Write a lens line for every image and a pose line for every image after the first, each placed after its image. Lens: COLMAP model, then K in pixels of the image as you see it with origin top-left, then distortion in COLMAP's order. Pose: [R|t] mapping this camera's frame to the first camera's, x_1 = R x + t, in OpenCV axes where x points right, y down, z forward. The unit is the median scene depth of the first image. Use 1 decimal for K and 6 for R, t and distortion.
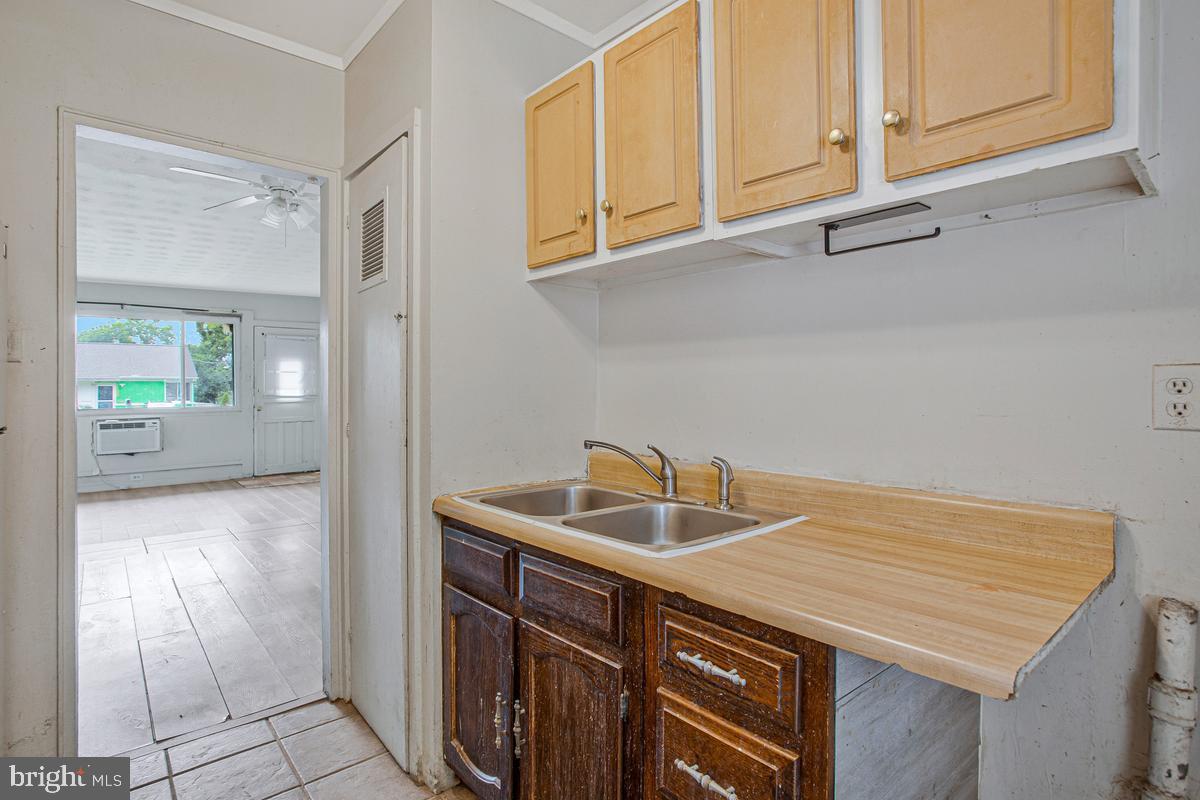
lens RADIAL K [[612.3, 0, 598.1], [0, 612.3, 389.9], [0, 0, 1]] dist [-0.069512, 0.032664]
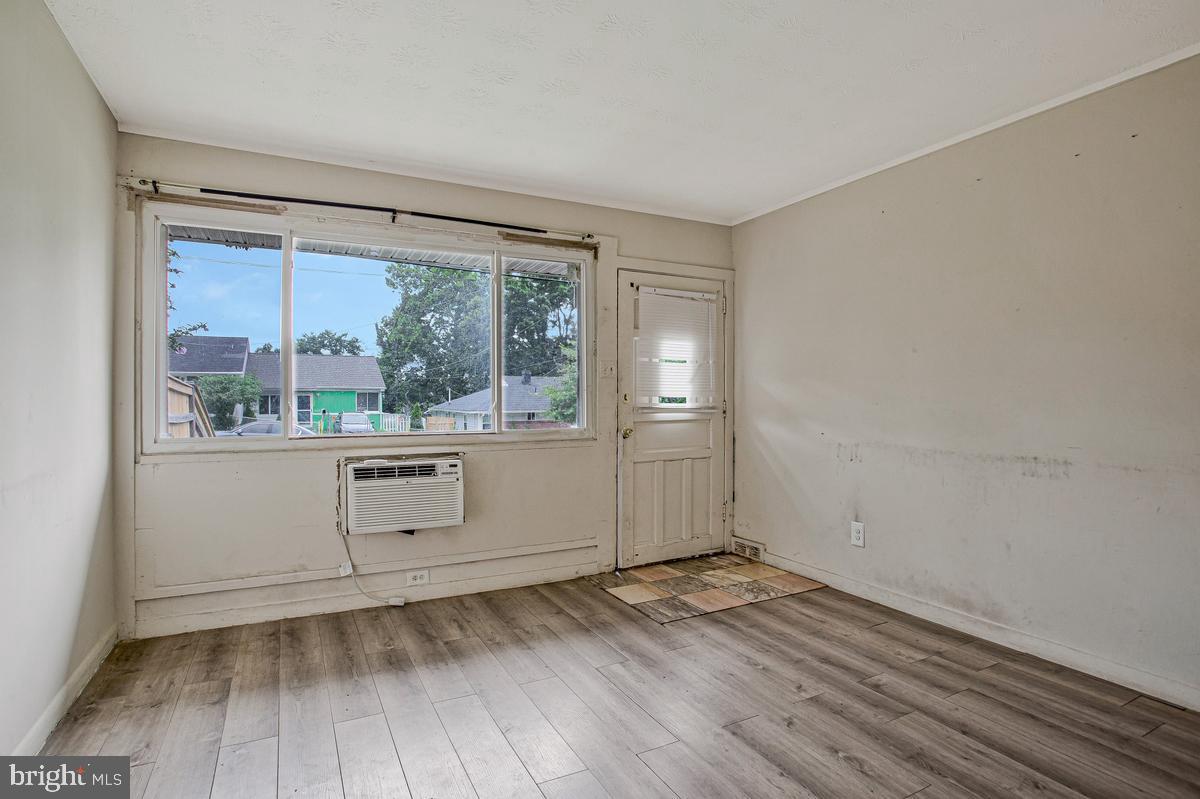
lens RADIAL K [[612.3, 0, 598.1], [0, 612.3, 389.4], [0, 0, 1]] dist [-0.069512, 0.032664]
pose [[0.973089, -0.001929, -0.230422, -0.474474], [-0.002565, 0.999812, -0.019202, 0.004775], [0.230416, 0.019277, 0.972901, 0.506701]]
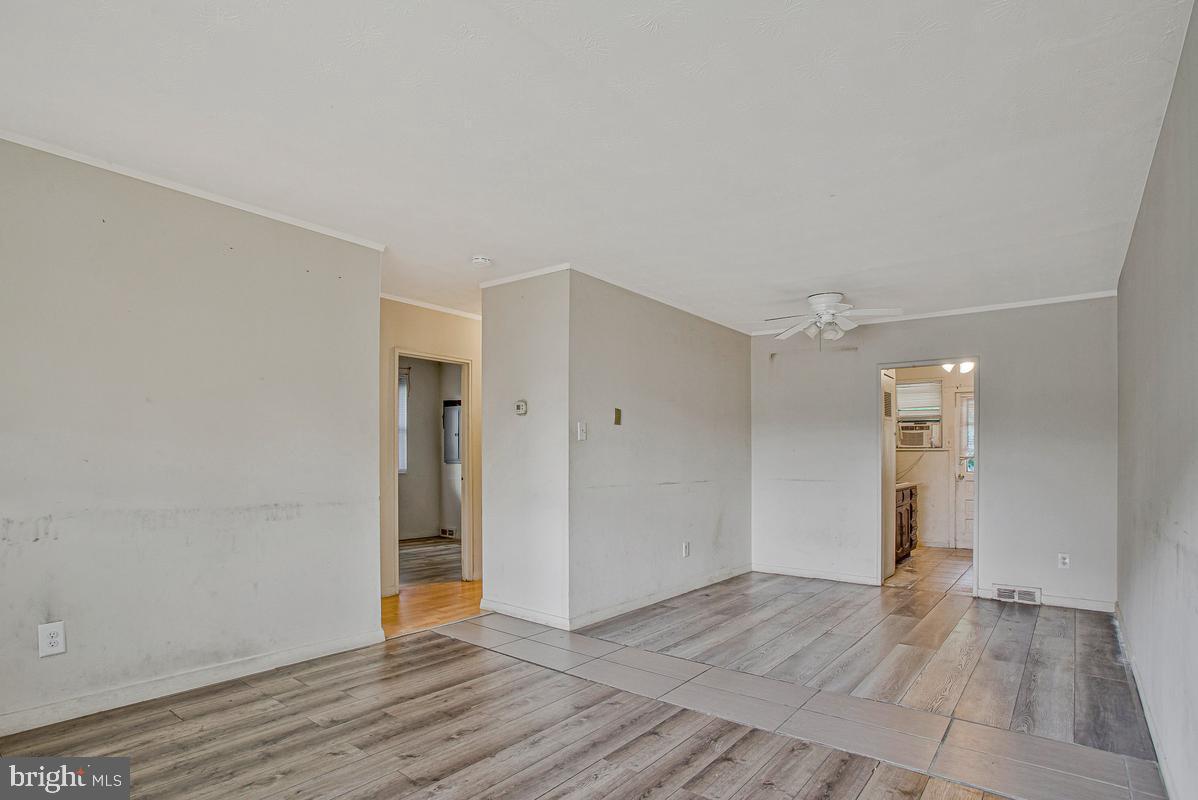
lens RADIAL K [[613.0, 0, 601.4], [0, 613.0, 442.4], [0, 0, 1]] dist [-0.077435, 0.031778]
pose [[-0.196476, 0.019580, 0.980313, -0.757788], [-0.004711, 0.999770, -0.020912, 0.001414], [-0.980497, -0.008728, -0.196339, 0.754968]]
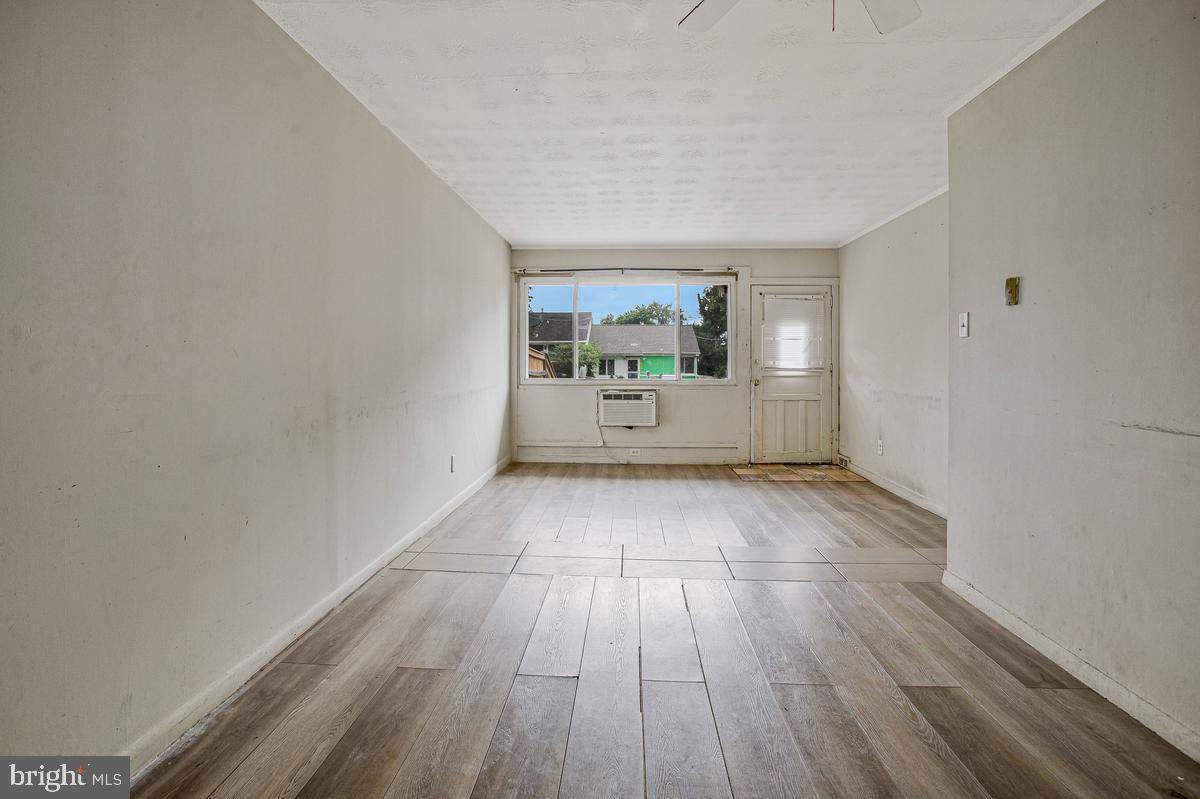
lens RADIAL K [[607.5, 0, 584.3], [0, 607.5, 351.4], [0, 0, 1]] dist [-0.043281, 0.000725]
pose [[0.710033, -0.006727, -0.704137, -0.143298], [-0.010242, 0.999750, -0.019879, 0.007011], [0.704094, 0.021327, 0.709786, 0.236281]]
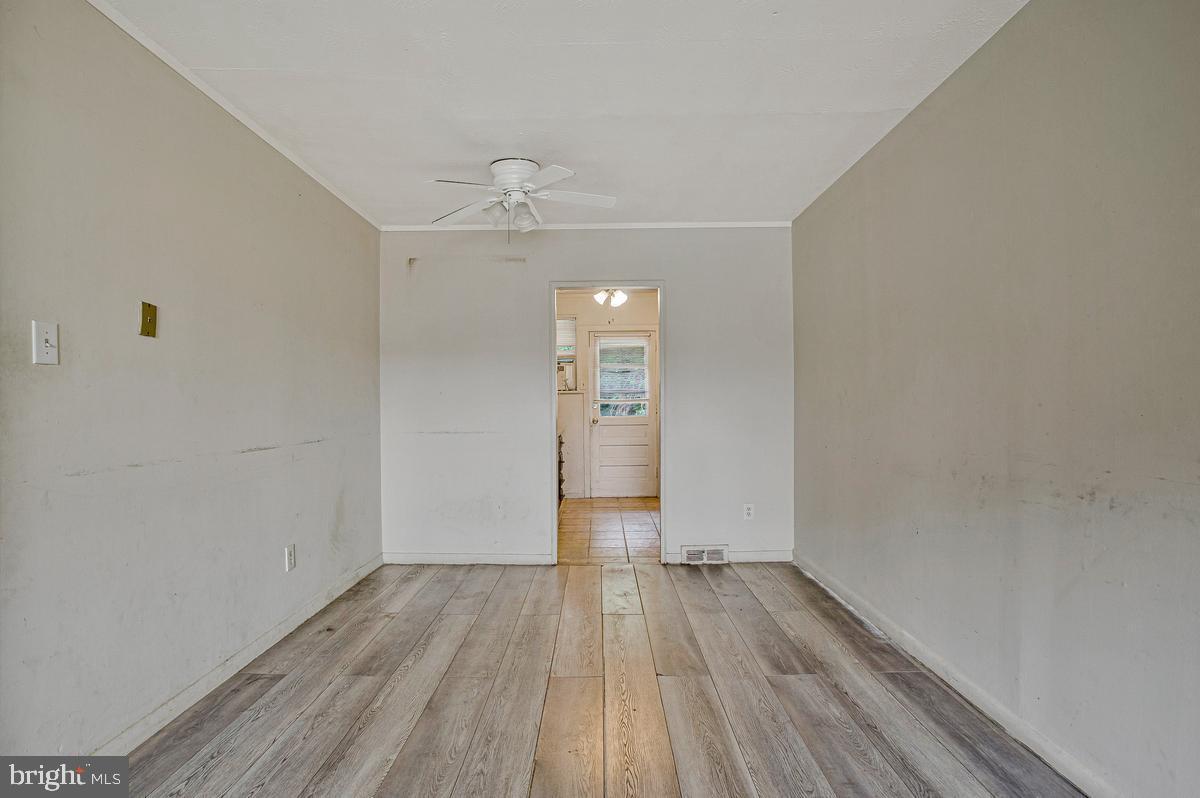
lens RADIAL K [[612.0, 0, 578.7], [0, 612.0, 389.6], [0, 0, 1]] dist [-0.037891, 0.000565]
pose [[-0.737952, 0.020204, 0.674551, -0.526233], [0.010522, 0.999775, -0.018433, 0.003332], [-0.674771, -0.006505, -0.737998, 0.696730]]
